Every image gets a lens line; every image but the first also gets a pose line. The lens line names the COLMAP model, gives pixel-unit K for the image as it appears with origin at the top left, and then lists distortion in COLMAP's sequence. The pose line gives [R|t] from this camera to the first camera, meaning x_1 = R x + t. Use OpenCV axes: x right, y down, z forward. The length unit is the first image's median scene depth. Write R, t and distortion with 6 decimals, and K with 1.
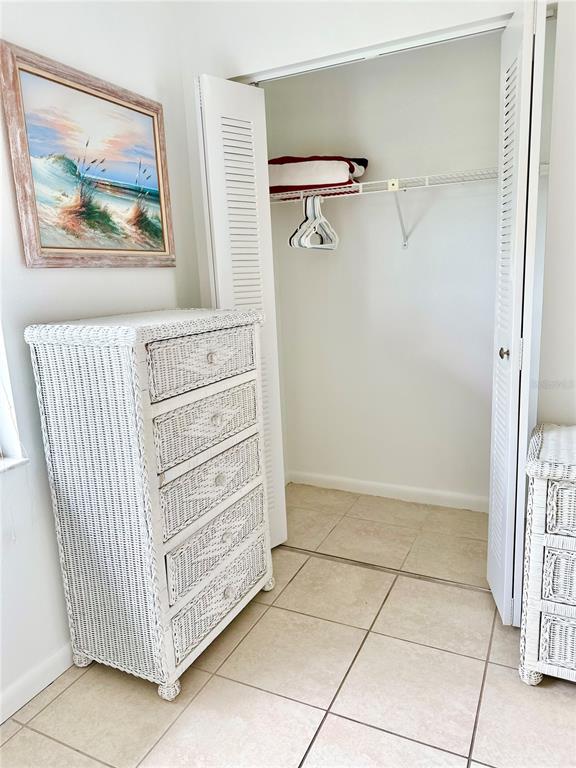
lens RADIAL K [[543.2, 0, 282.1], [0, 543.2, 381.8], [0, 0, 1]] dist [0.037691, -0.062377]
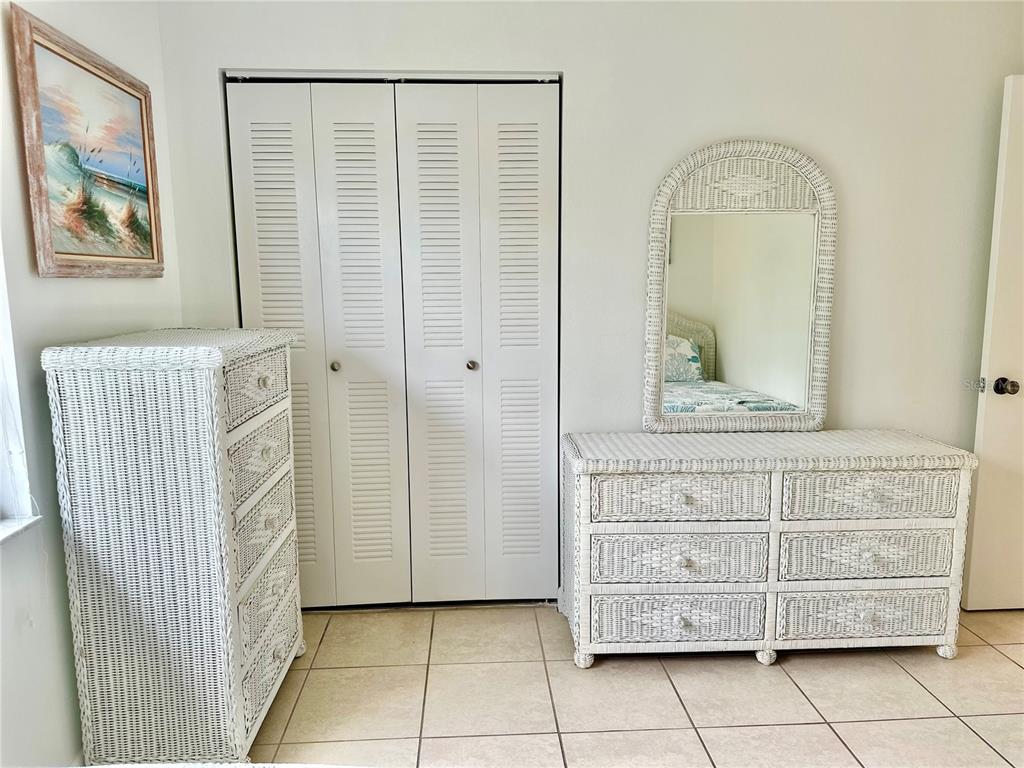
lens RADIAL K [[724.3, 0, 513.2], [0, 724.3, 375.4], [0, 0, 1]] dist [0.037691, -0.062377]
pose [[0.870044, -0.027630, 0.492199, -0.368084], [0.065347, 0.996081, -0.059597, 0.043487], [-0.488624, 0.084016, 0.868440, -0.249582]]
